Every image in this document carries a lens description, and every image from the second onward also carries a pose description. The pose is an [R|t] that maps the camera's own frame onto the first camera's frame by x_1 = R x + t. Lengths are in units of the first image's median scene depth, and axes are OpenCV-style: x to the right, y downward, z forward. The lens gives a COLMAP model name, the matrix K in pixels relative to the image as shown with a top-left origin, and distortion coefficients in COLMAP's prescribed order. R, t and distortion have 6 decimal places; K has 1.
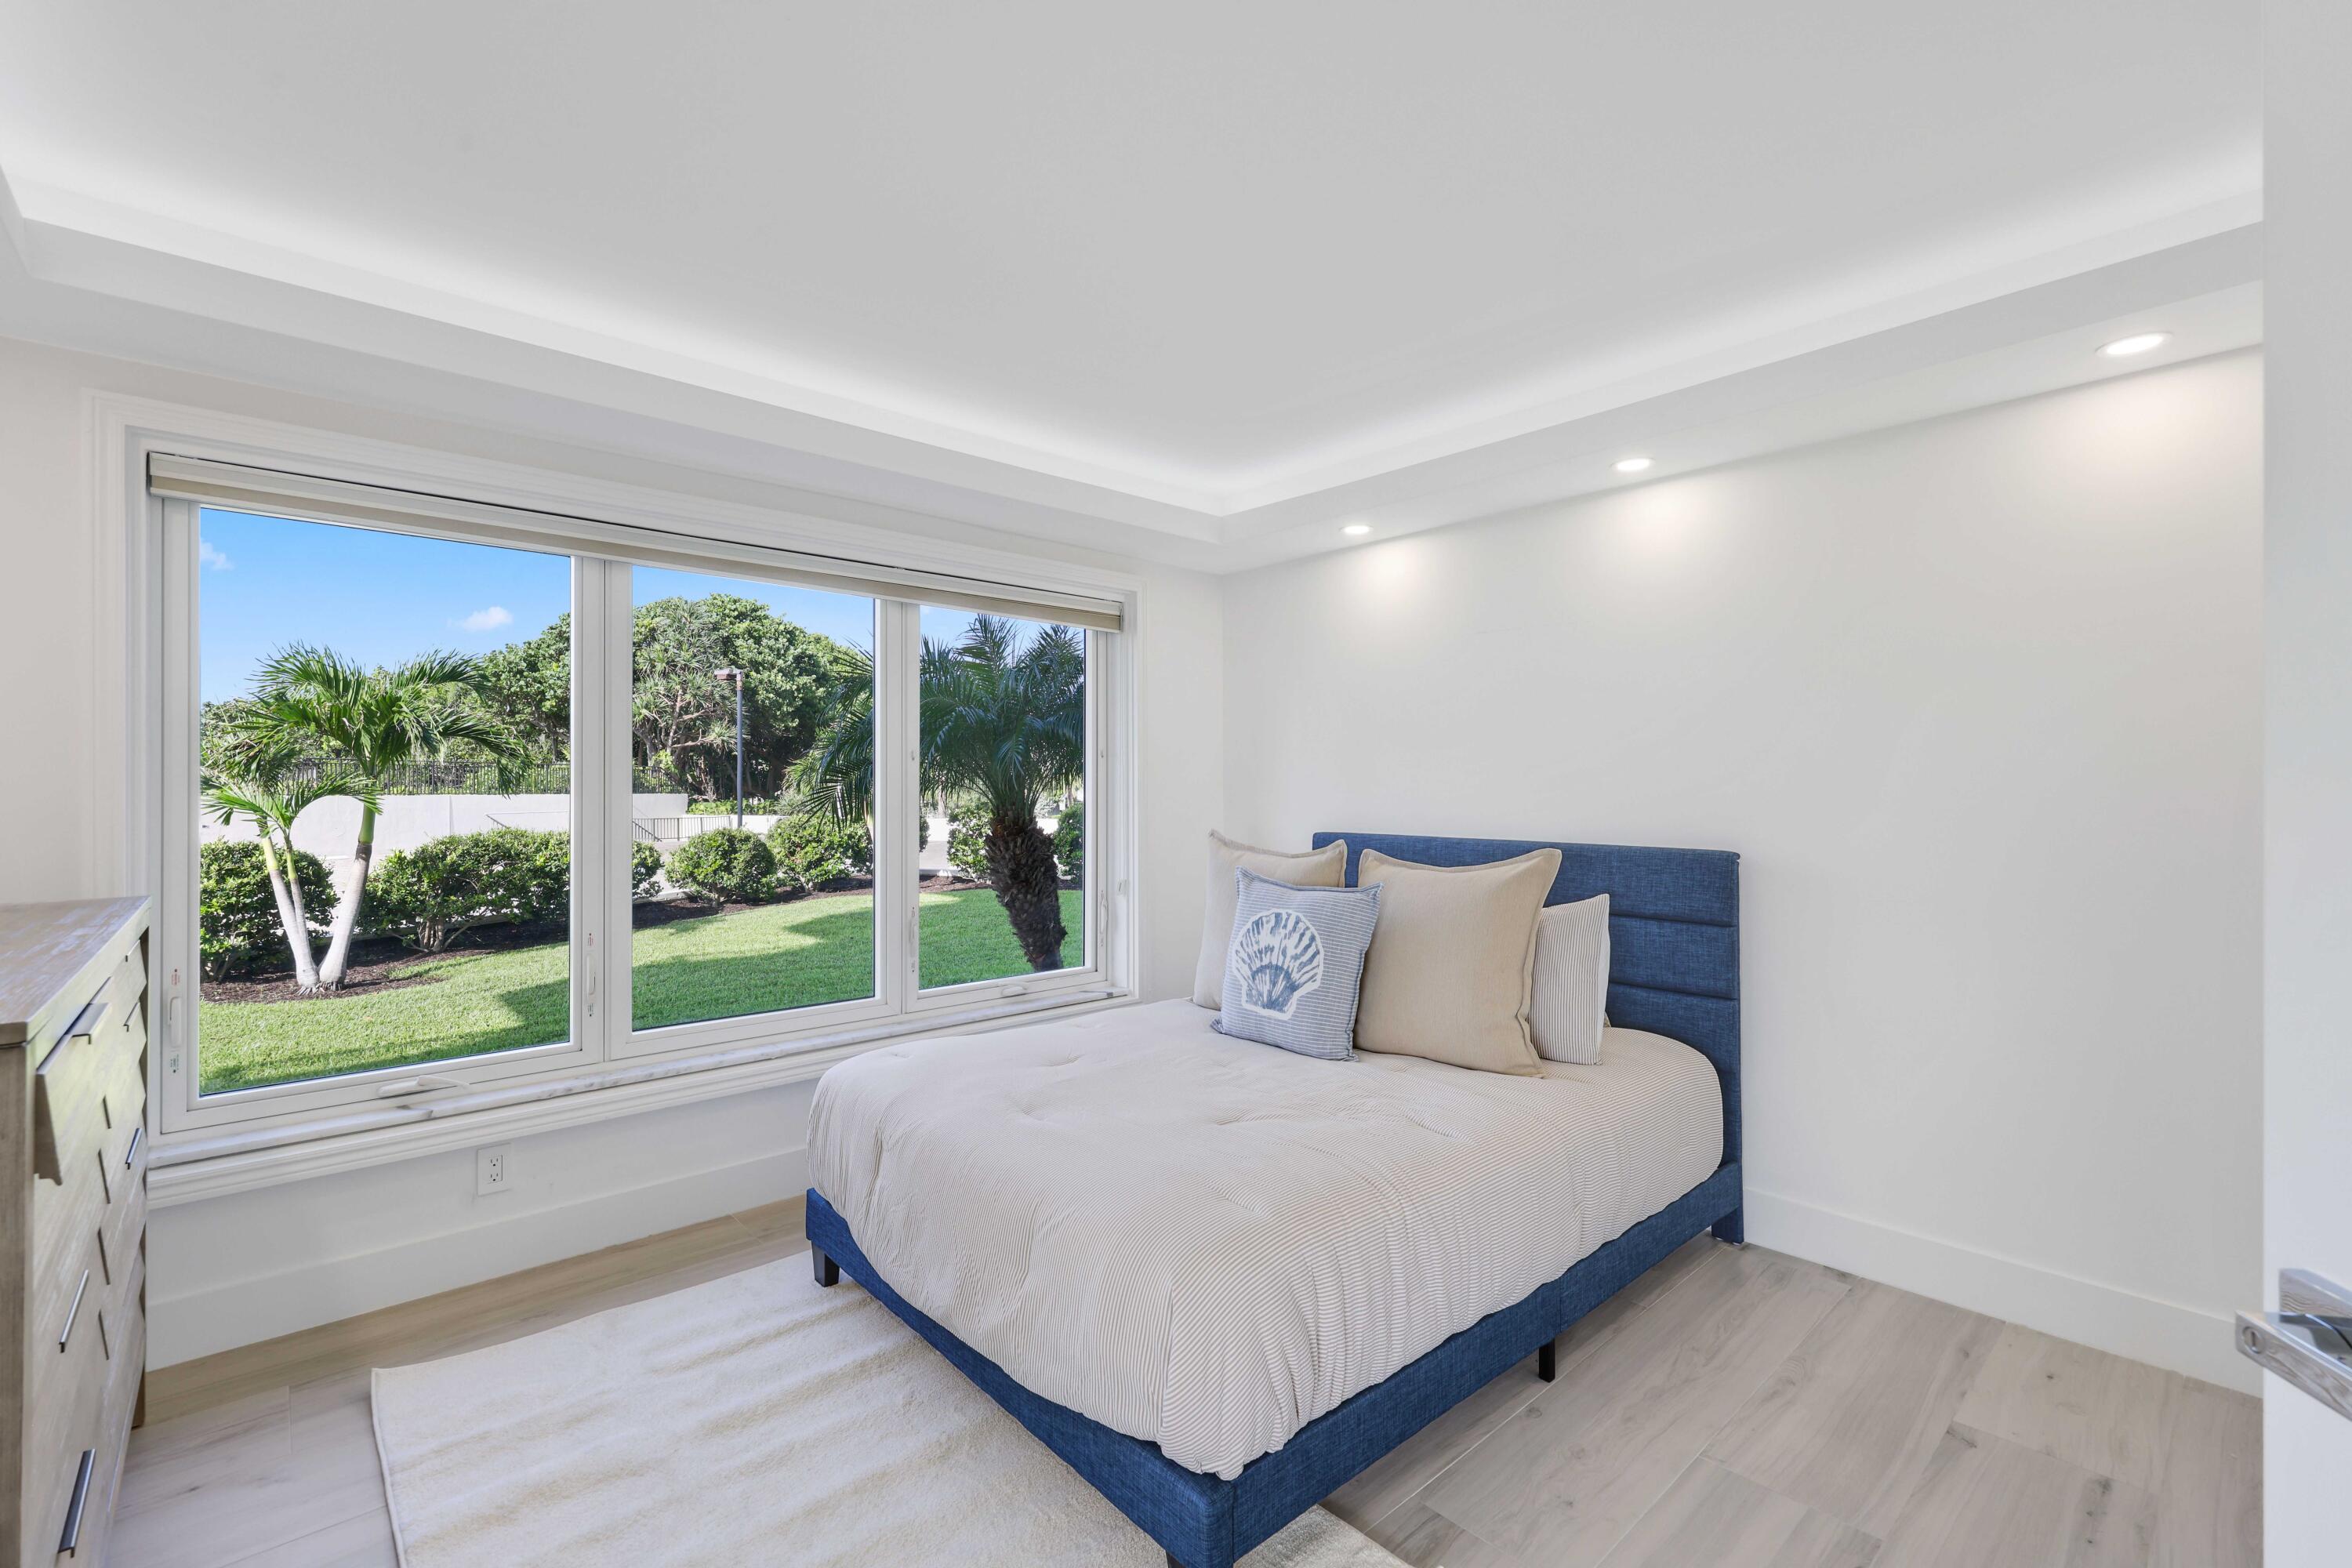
lens RADIAL K [[998.2, 0, 1176.9], [0, 998.2, 790.8], [0, 0, 1]] dist [0.002859, 0.000466]
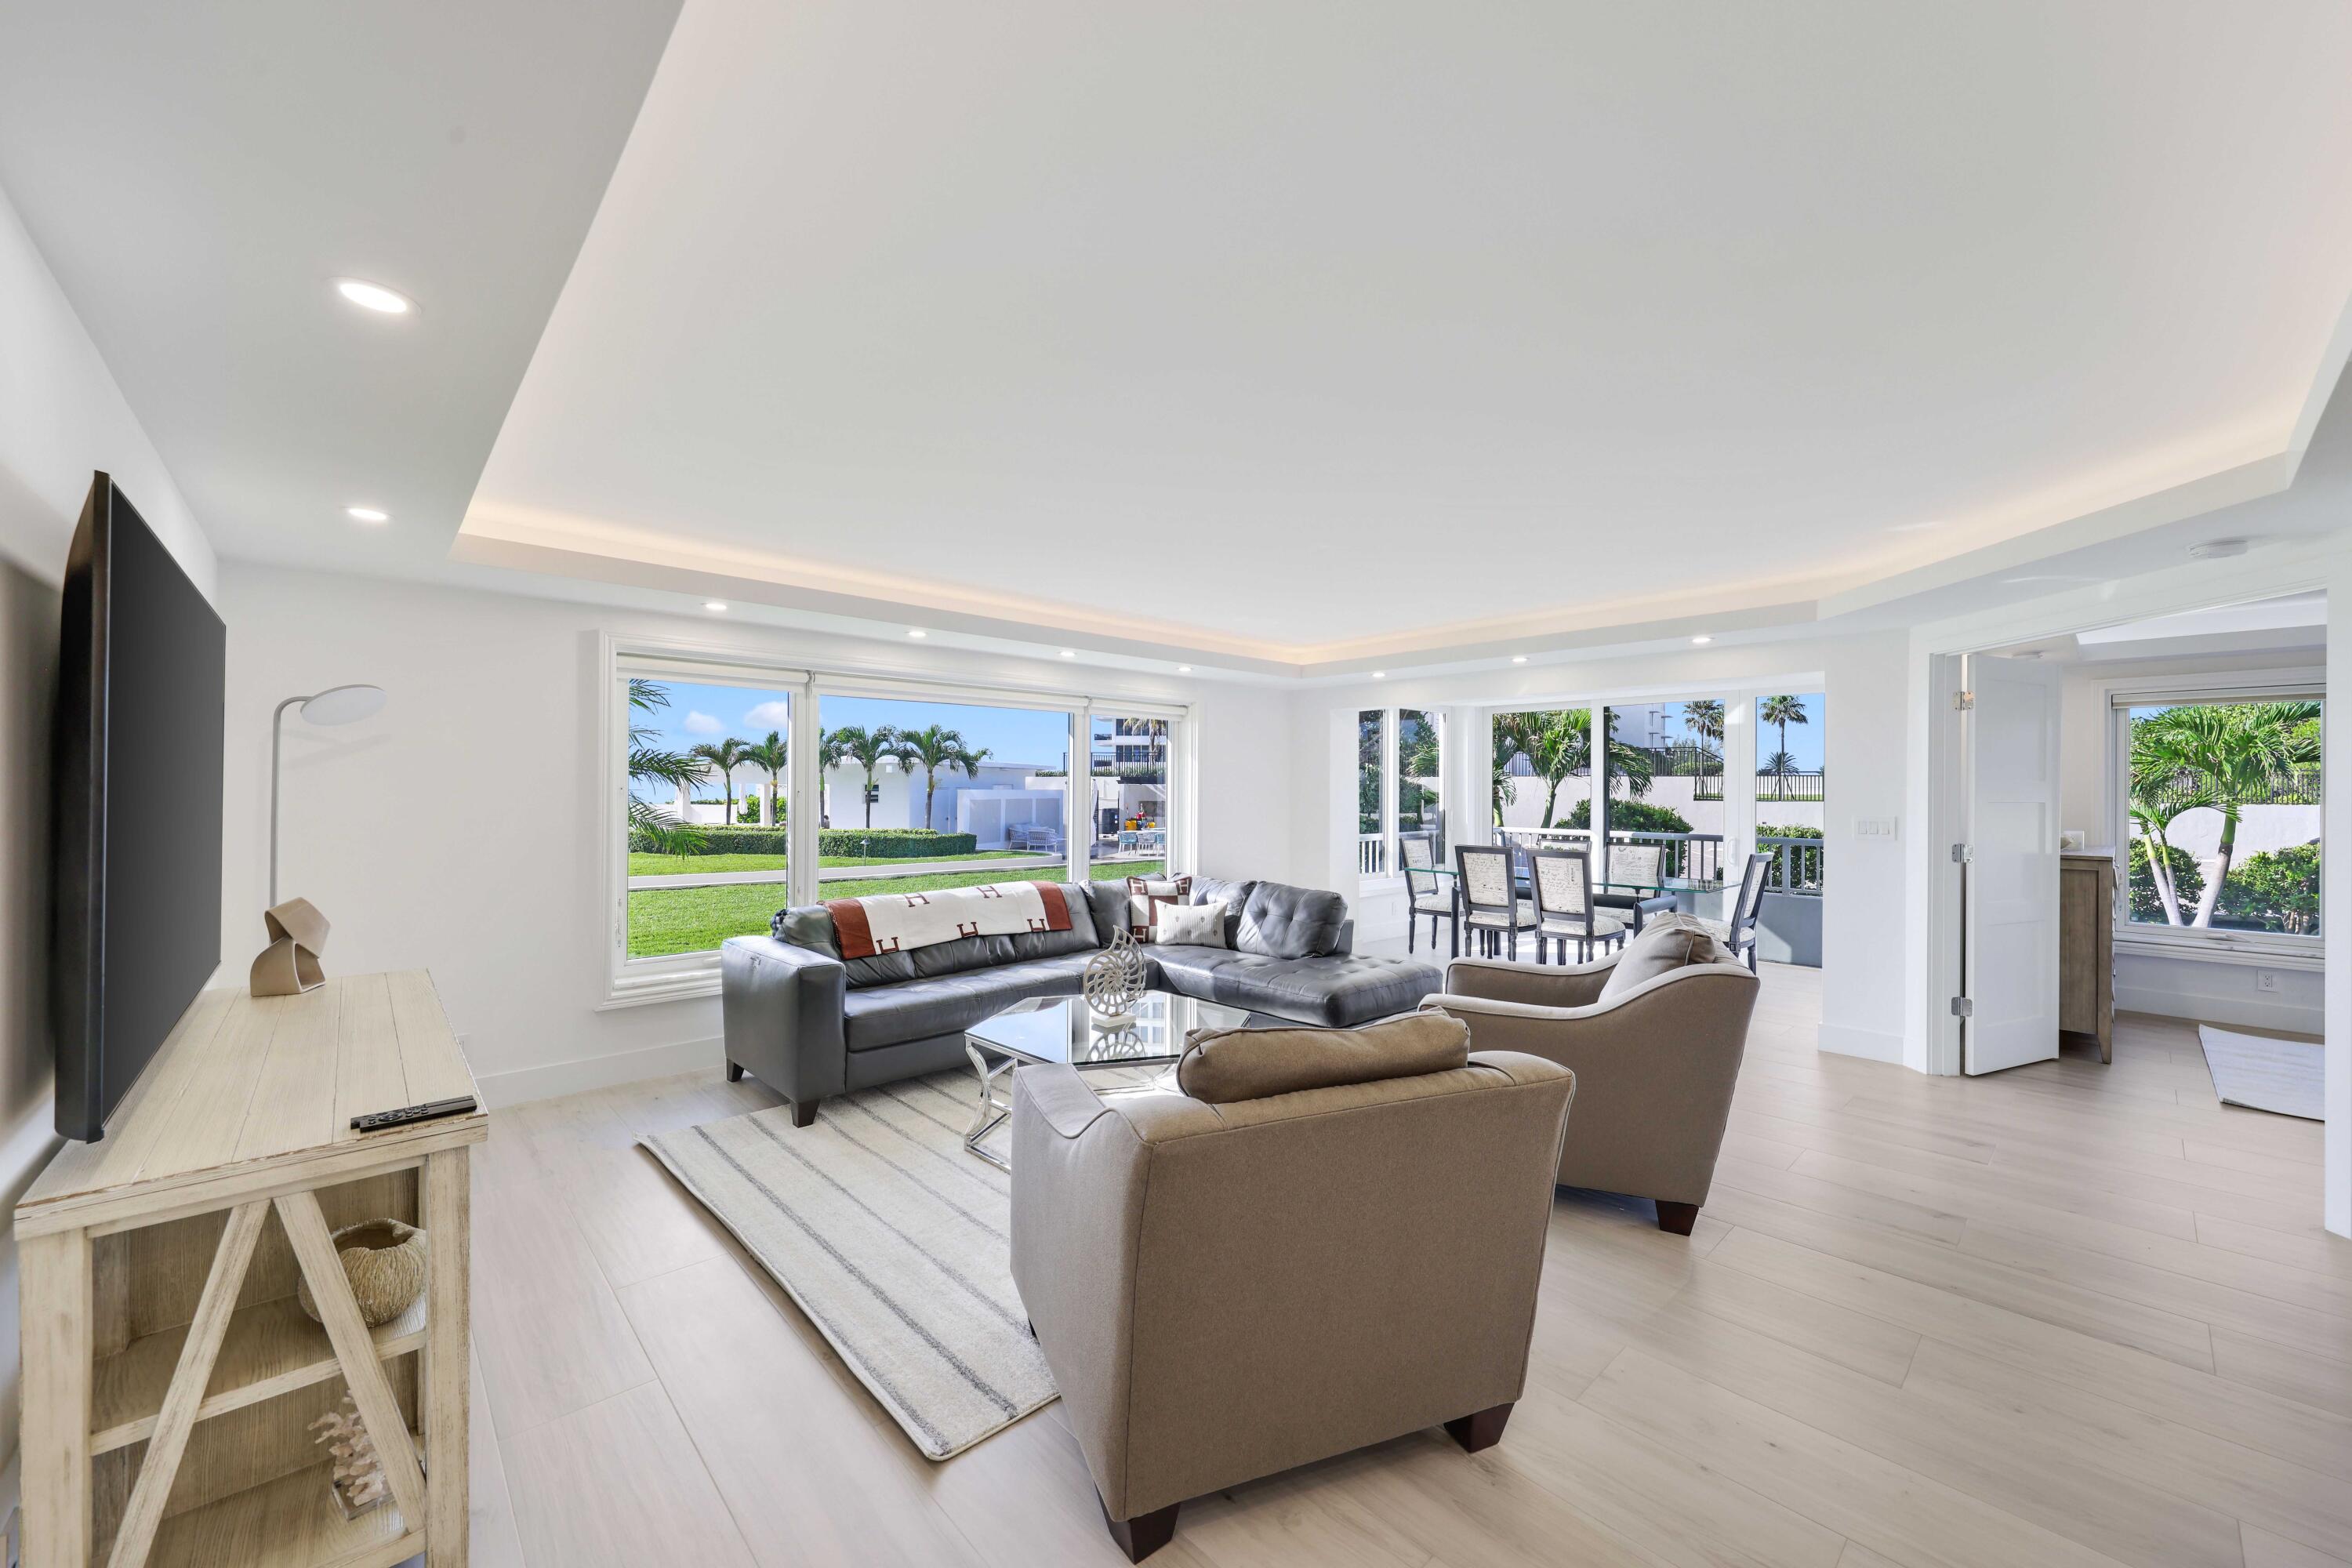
lens RADIAL K [[898.3, 0, 1176.6], [0, 898.3, 785.3], [0, 0, 1]] dist [0.004179, -0.000226]
pose [[0.014560, -0.003734, -0.999887, 0.389682], [-0.006265, 0.999973, -0.003825, -0.012579], [0.999874, 0.006320, 0.014536, -0.439153]]
